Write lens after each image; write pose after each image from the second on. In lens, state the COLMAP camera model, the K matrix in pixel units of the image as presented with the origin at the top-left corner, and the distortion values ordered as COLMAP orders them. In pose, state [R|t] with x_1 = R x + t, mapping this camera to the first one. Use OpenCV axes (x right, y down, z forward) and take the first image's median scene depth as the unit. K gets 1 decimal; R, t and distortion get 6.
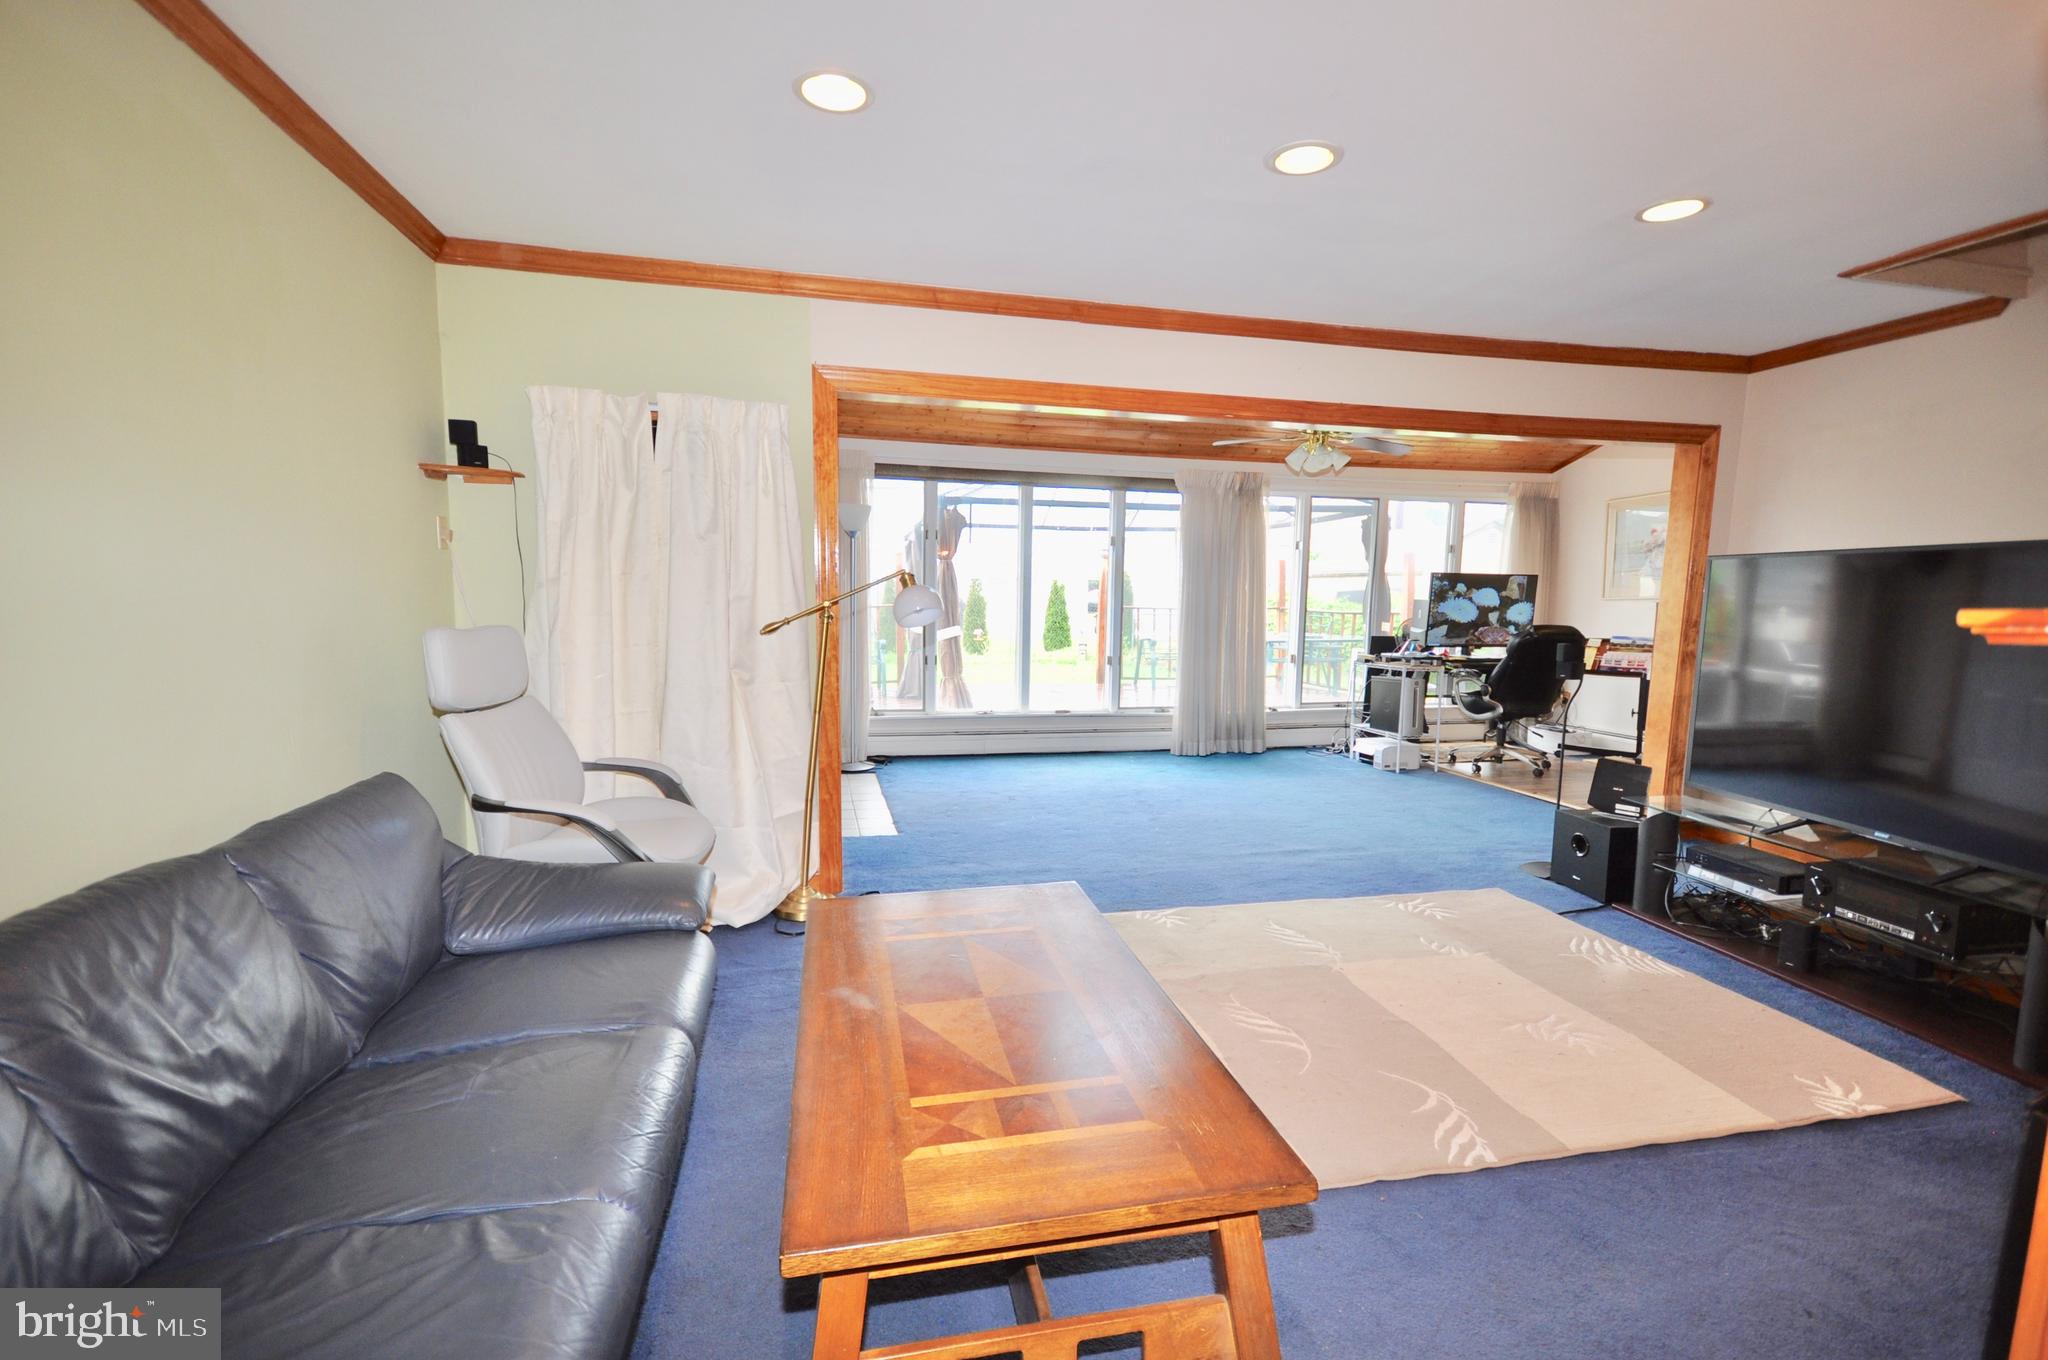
lens RADIAL K [[910.8, 0, 1029.2], [0, 910.8, 671.3], [0, 0, 1]] dist [0.020189, -0.018274]
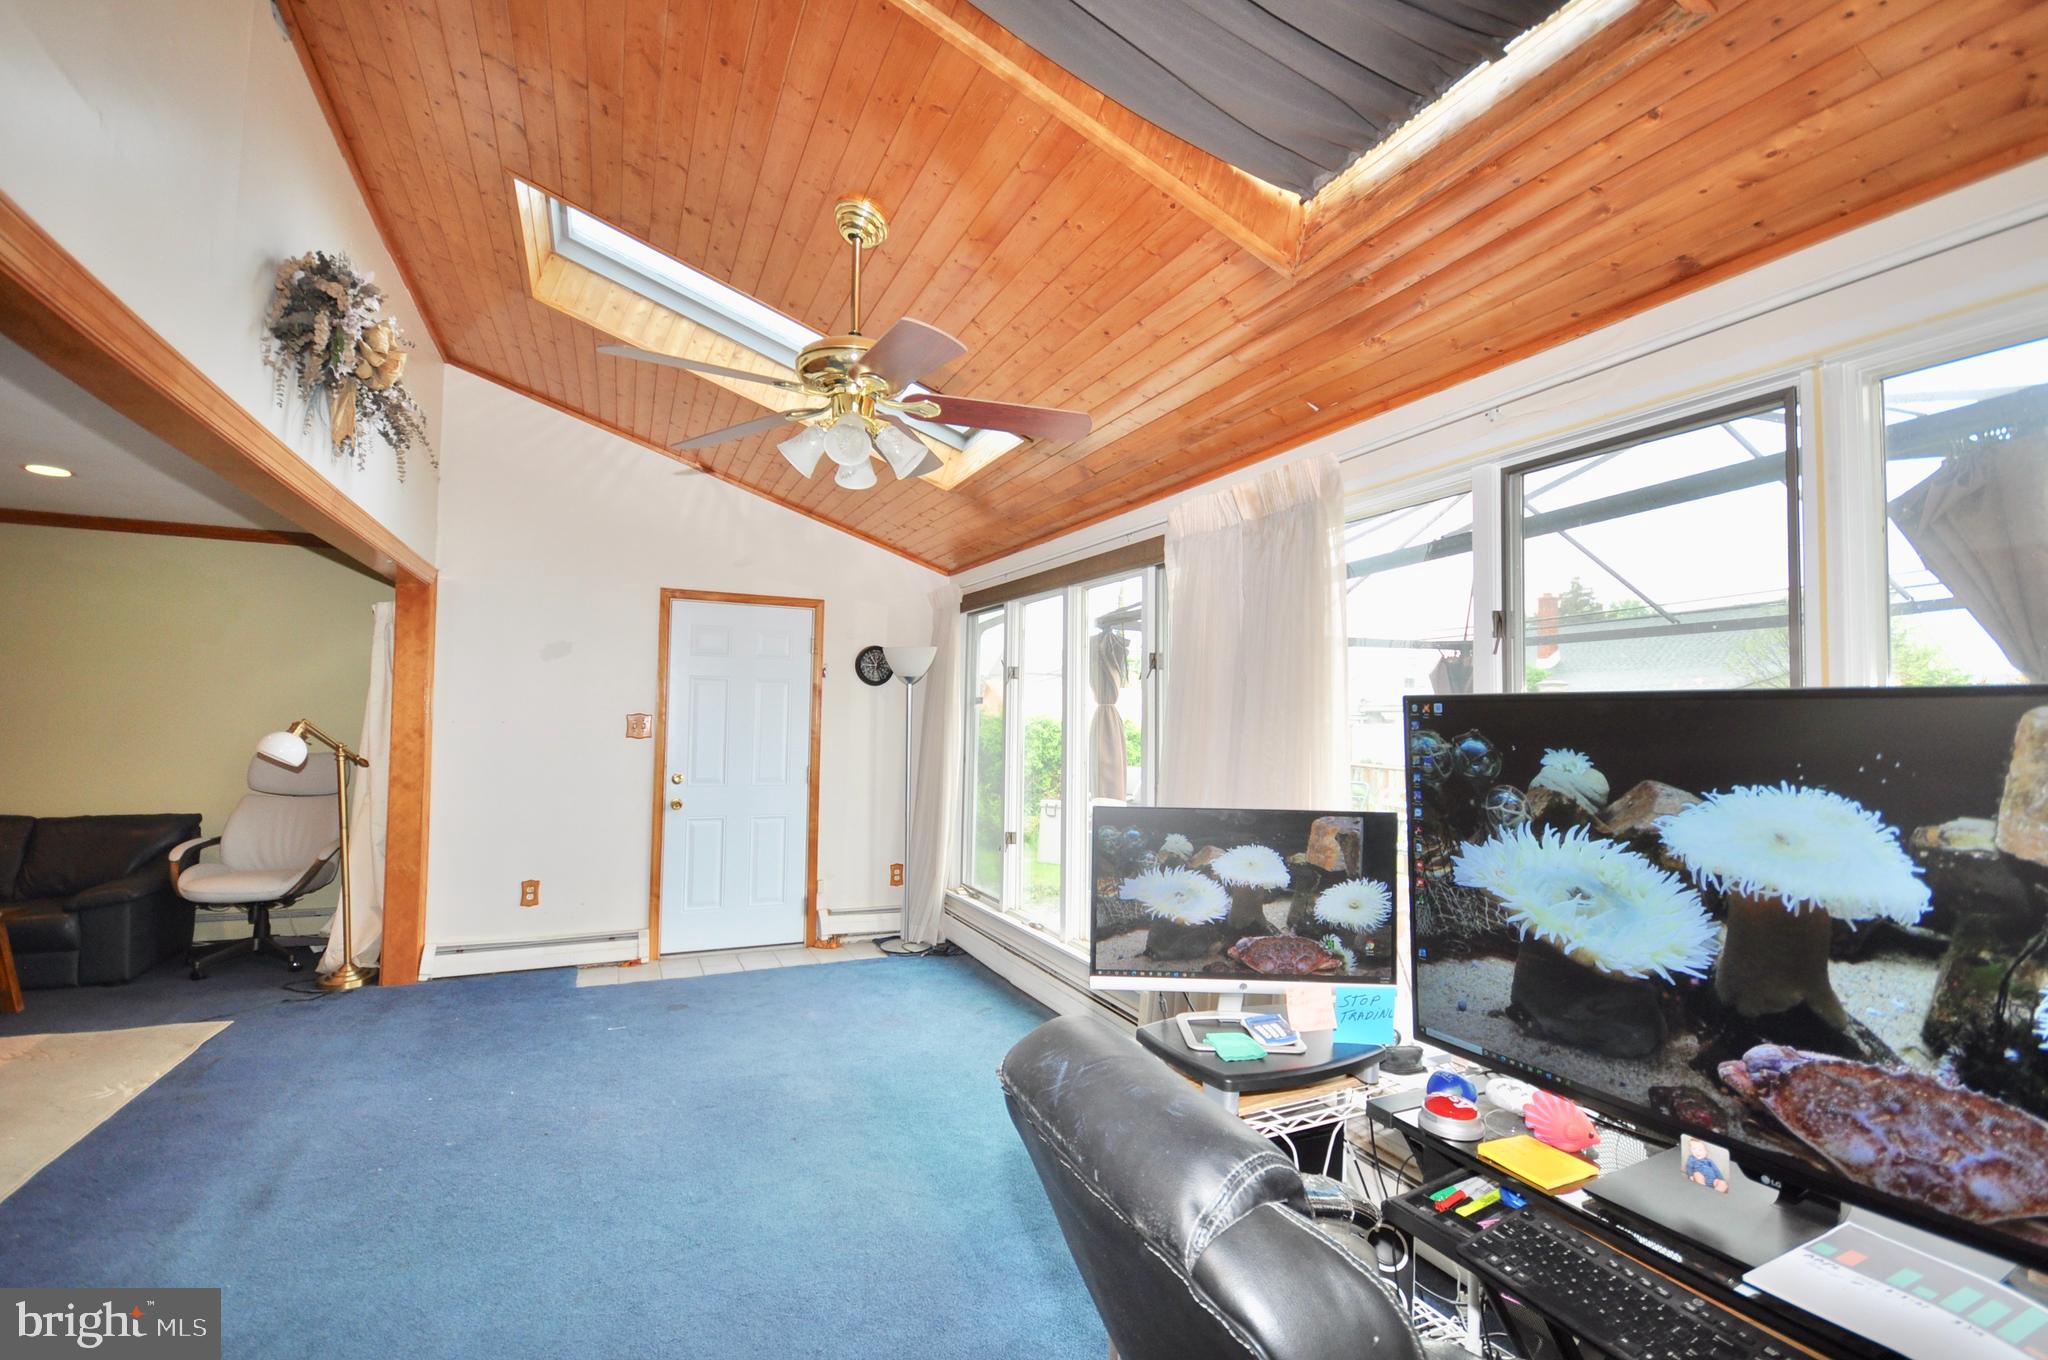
lens RADIAL K [[910.8, 0, 1029.2], [0, 910.8, 671.3], [0, 0, 1]] dist [0.020189, -0.018274]
pose [[0.211504, -0.063737, -0.975297, 0.673310], [-0.110246, 0.989947, -0.088603, -0.088586], [0.971139, 0.126263, 0.202351, 0.887415]]
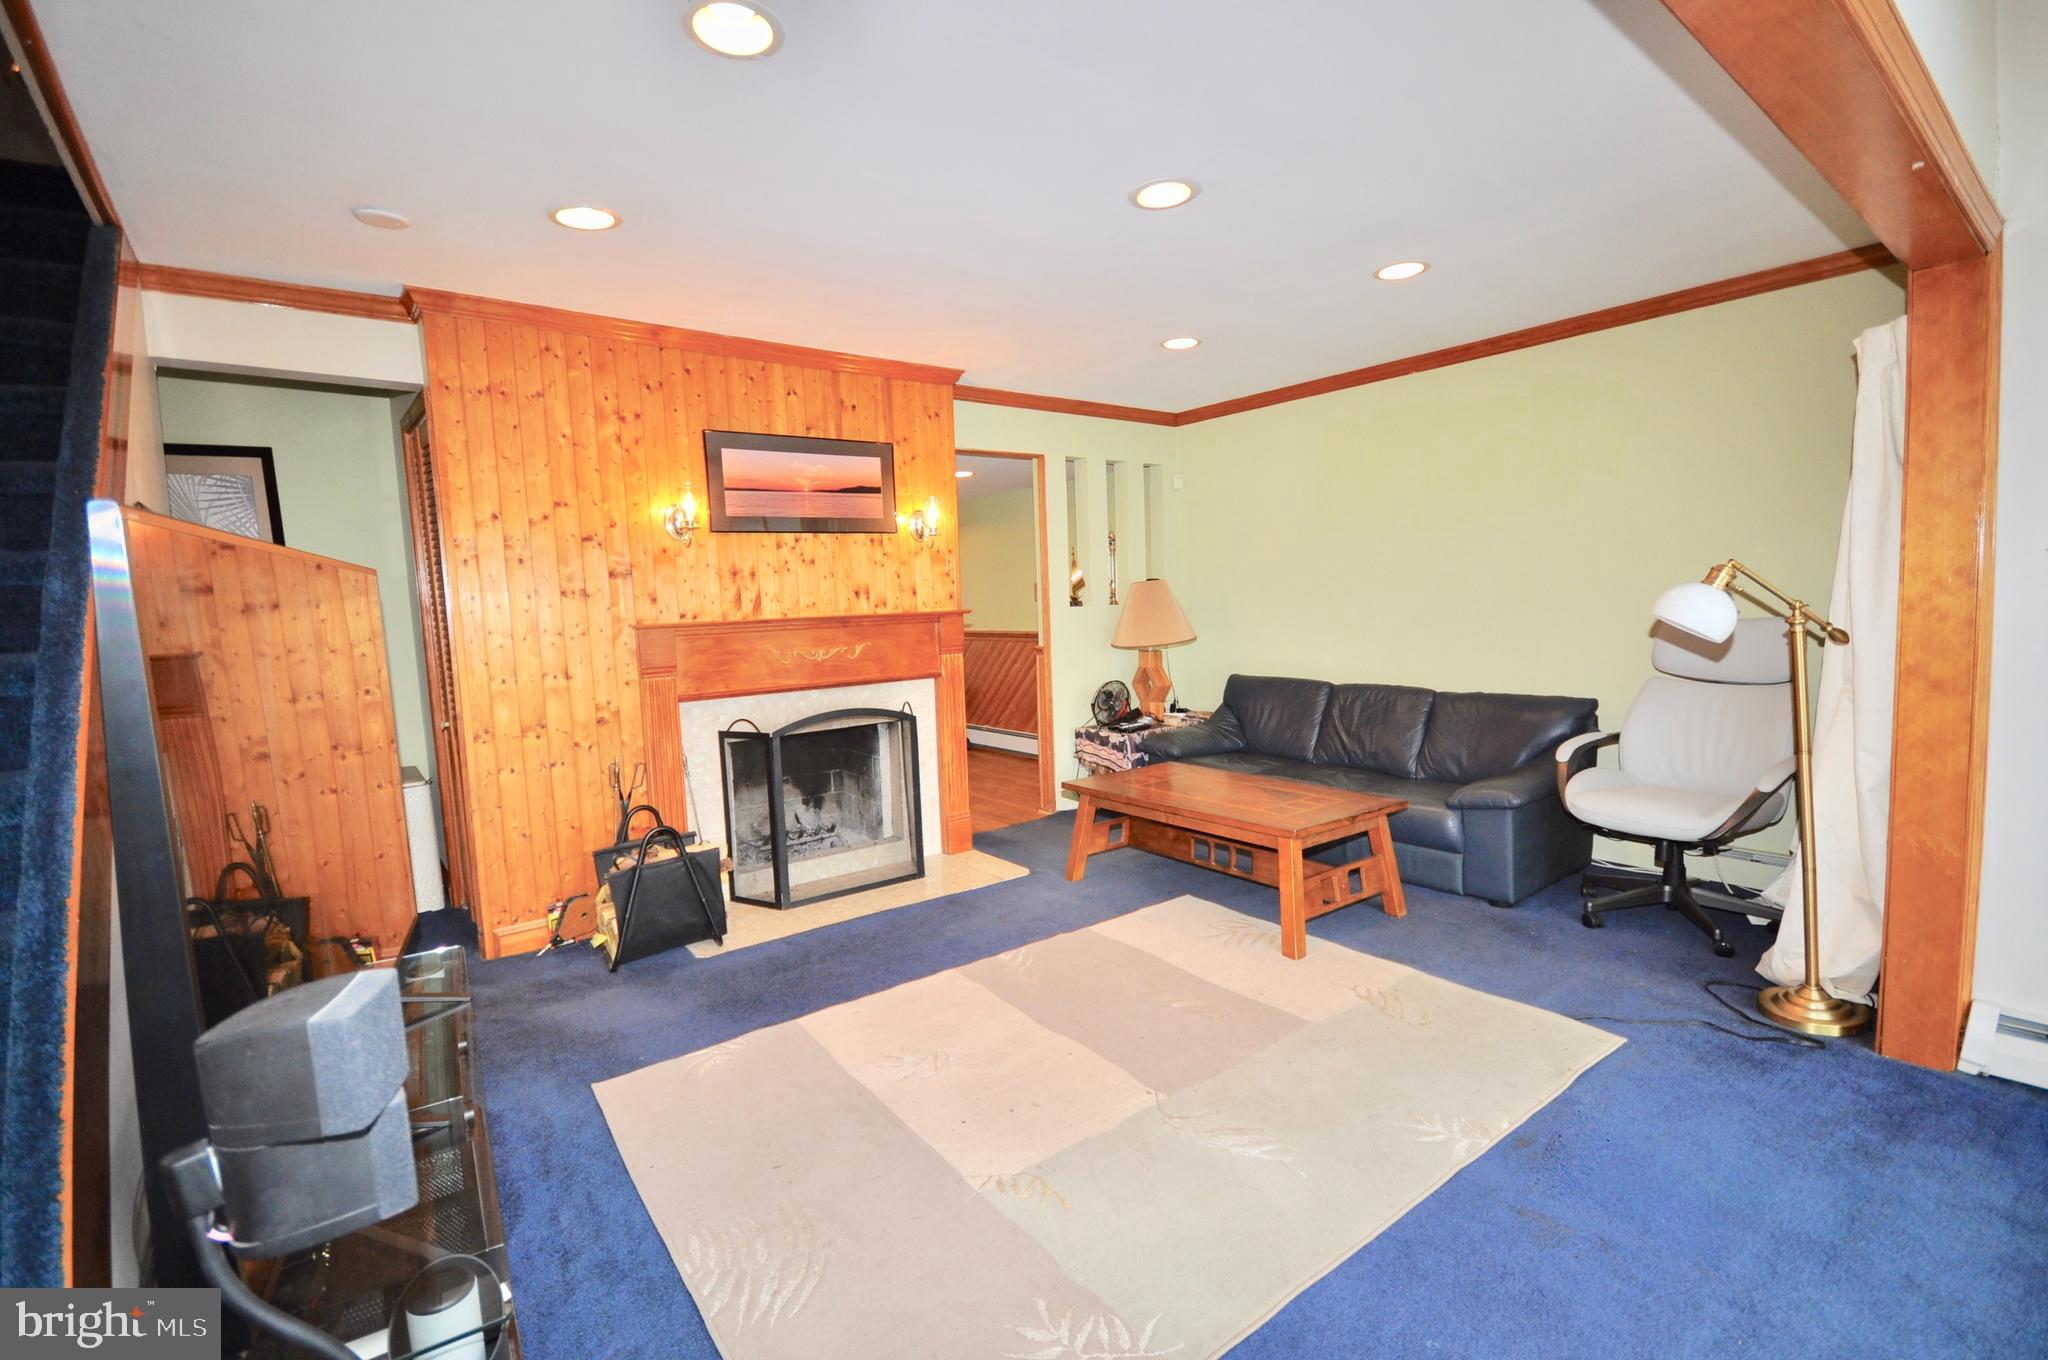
lens RADIAL K [[910.8, 0, 1029.2], [0, 910.8, 671.3], [0, 0, 1]] dist [0.020189, -0.018274]
pose [[-0.895292, 0.043642, -0.443338, 0.342918], [-0.032593, 0.986106, 0.162891, -0.061415], [0.444287, 0.160285, -0.881430, 0.728571]]
